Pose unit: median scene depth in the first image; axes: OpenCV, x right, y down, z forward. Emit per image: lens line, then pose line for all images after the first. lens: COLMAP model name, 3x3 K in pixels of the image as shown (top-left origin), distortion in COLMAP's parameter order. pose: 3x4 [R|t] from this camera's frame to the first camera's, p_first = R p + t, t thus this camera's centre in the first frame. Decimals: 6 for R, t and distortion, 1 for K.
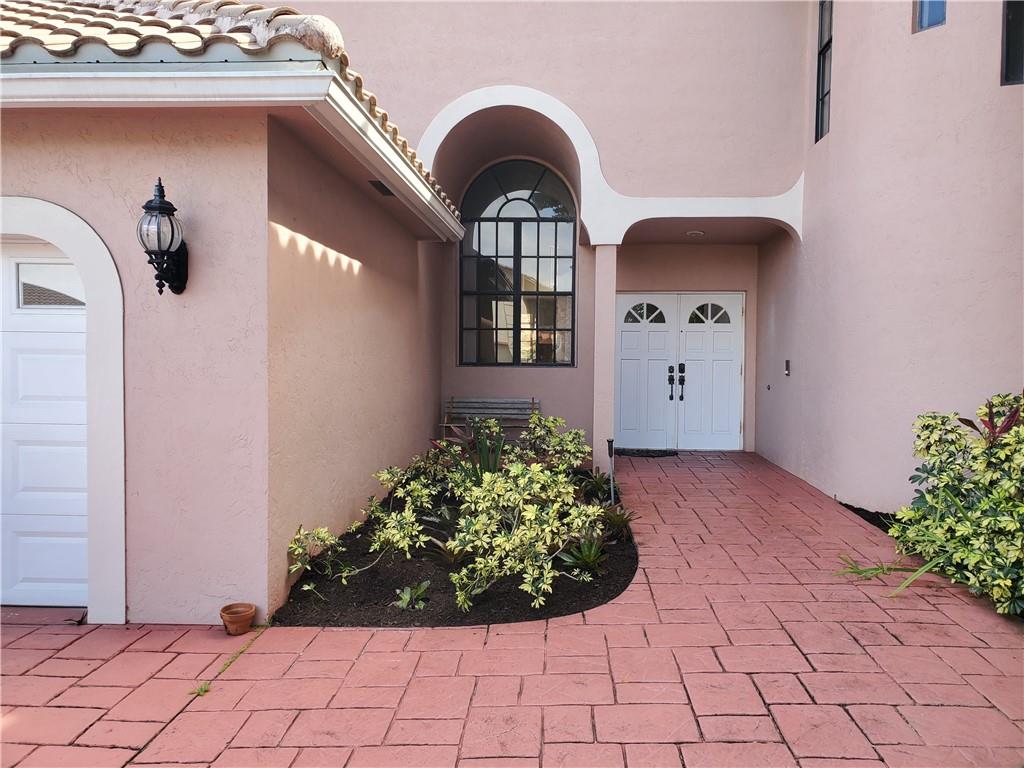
lens RADIAL K [[791.3, 0, 518.4], [0, 791.3, 376.3], [0, 0, 1]] dist [0.041850, -0.014969]
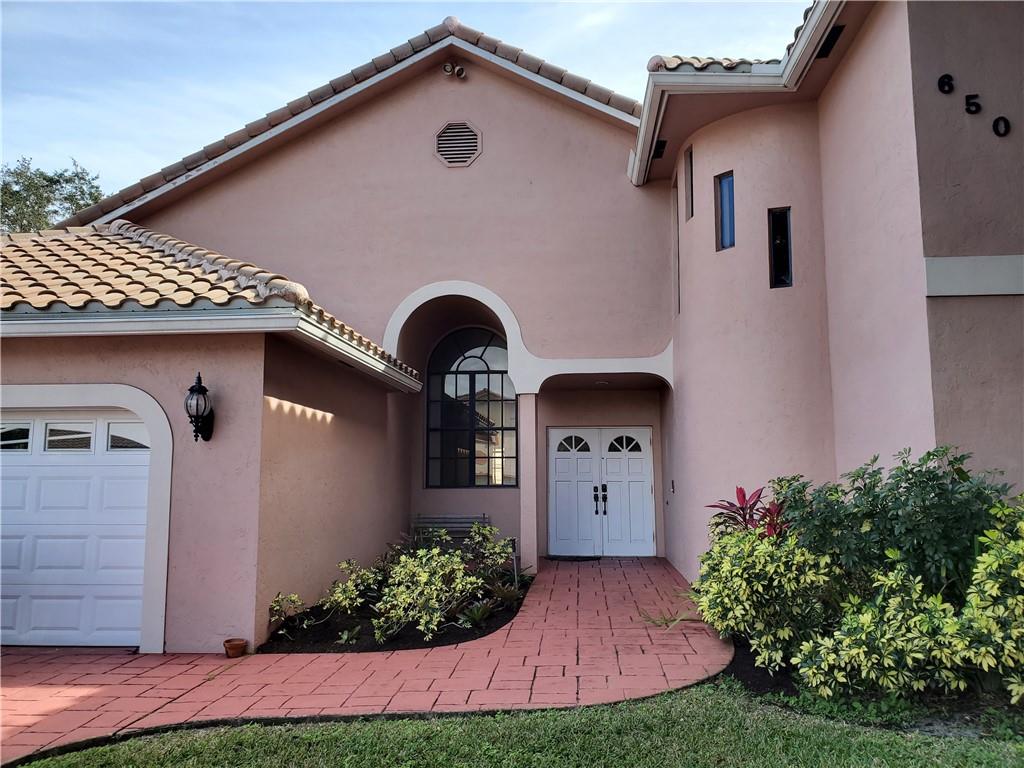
lens RADIAL K [[791.3, 0, 510.5], [0, 791.3, 389.4], [0, 0, 1]] dist [0.041850, -0.014969]
pose [[0.999224, -0.016429, -0.035803, 0.231914], [0.011071, 0.989365, -0.145035, 0.031894], [0.037805, 0.144526, 0.988779, -0.549380]]
